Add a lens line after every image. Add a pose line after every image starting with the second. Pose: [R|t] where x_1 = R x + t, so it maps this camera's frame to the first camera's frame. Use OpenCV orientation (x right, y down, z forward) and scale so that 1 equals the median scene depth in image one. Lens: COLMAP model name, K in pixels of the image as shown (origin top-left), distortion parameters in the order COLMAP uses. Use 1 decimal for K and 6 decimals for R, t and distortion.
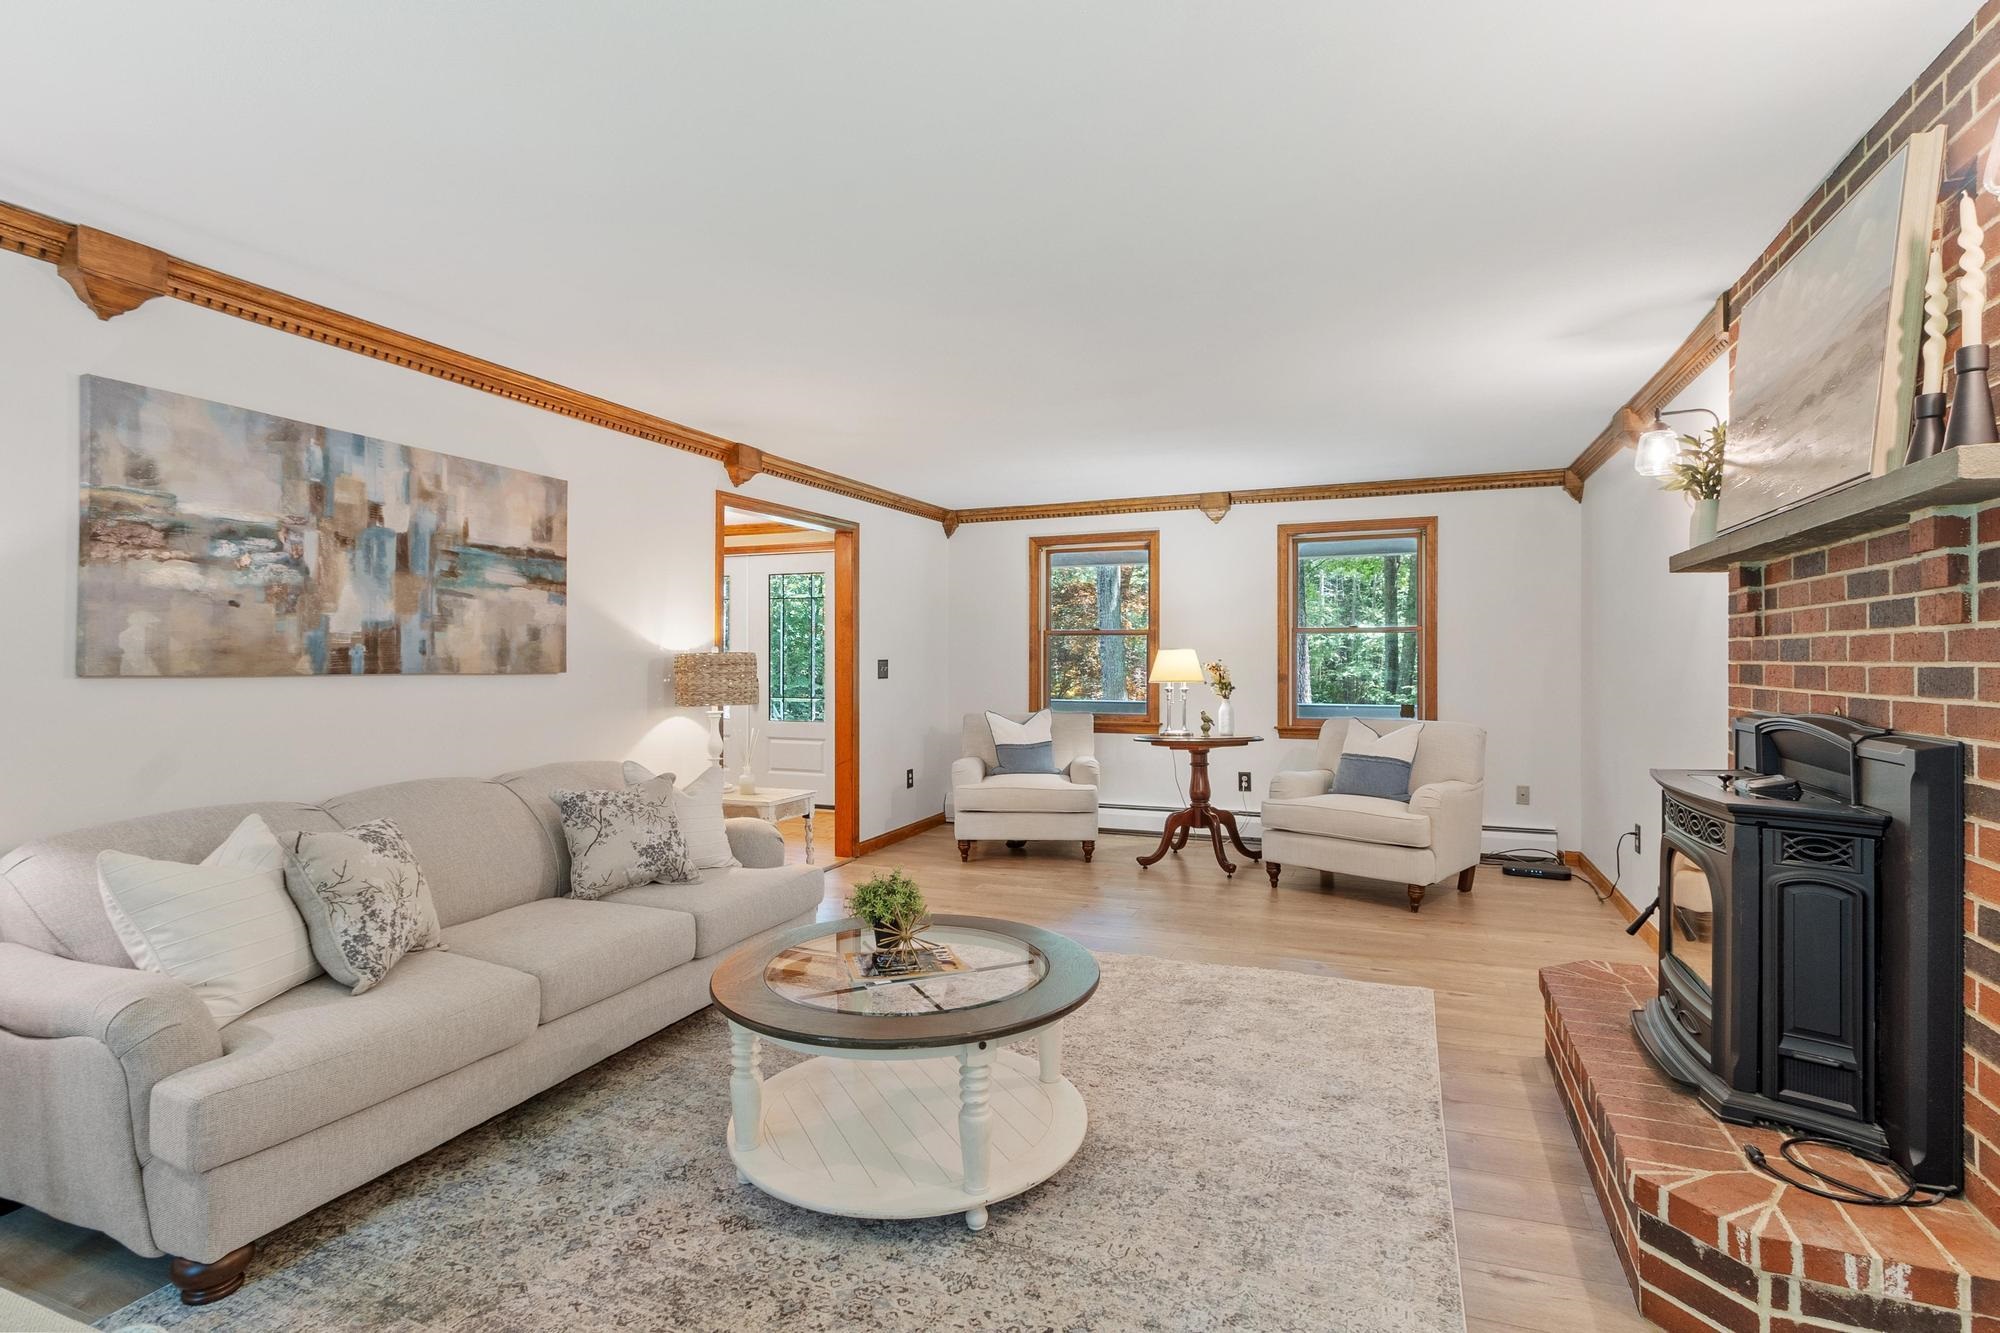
lens RADIAL K [[964.4, 0, 994.5], [0, 964.4, 657.7], [0, 0, 1]] dist [0.015590, -0.013154]
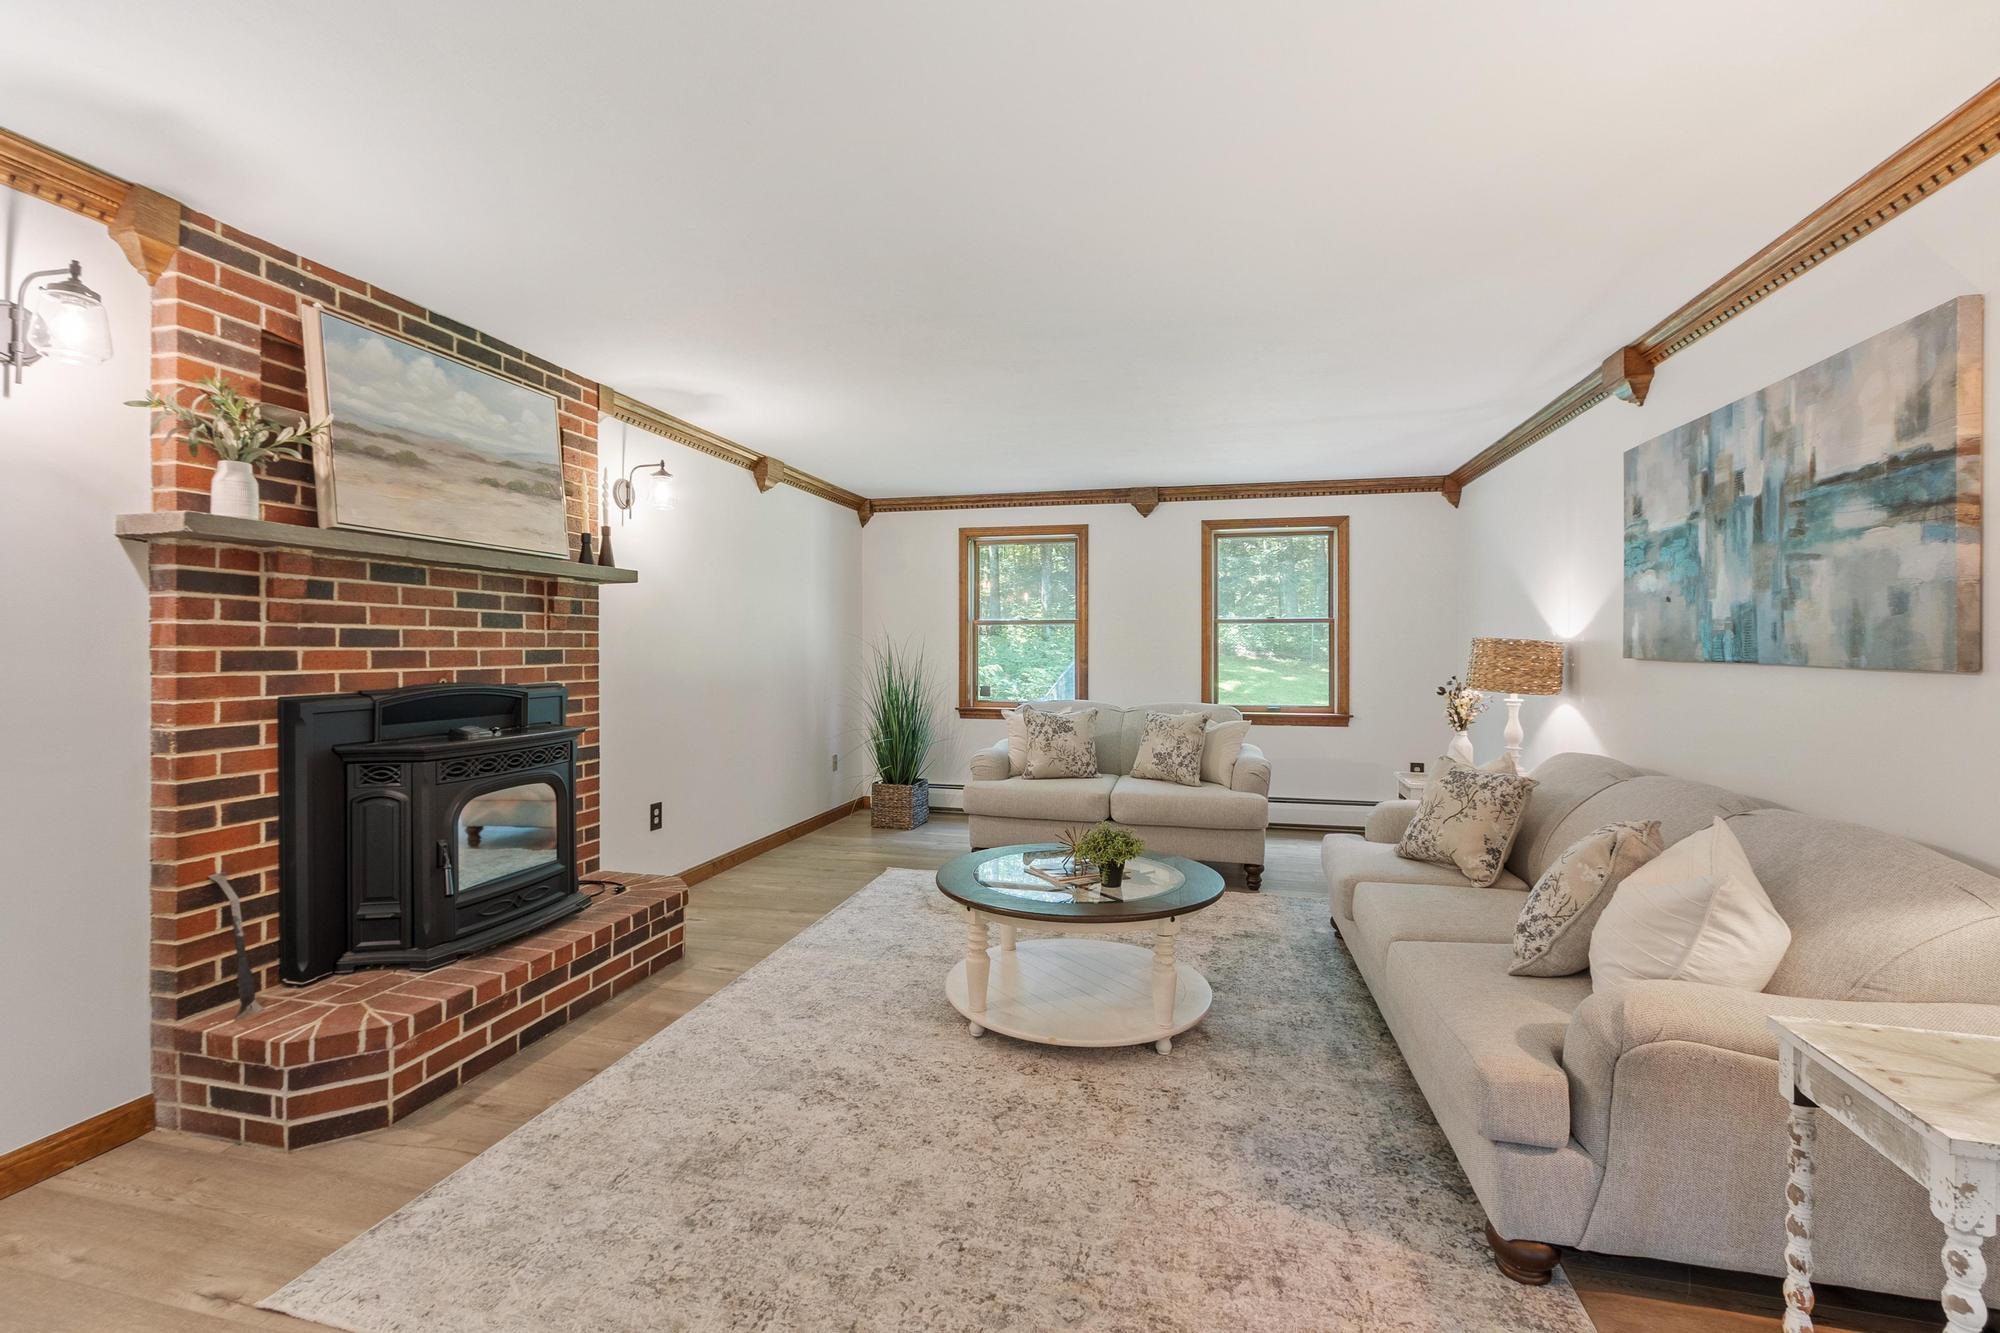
lens RADIAL K [[874.8, 0, 1001.4], [0, 874.8, 659.9], [0, 0, 1]] dist [0.000816, 0.000296]
pose [[-0.986999, 0.001052, -0.160724, 0.151696], [-0.000646, 0.999944, 0.010516, 0.005407], [0.160727, 0.010483, -0.986943, 1.568969]]
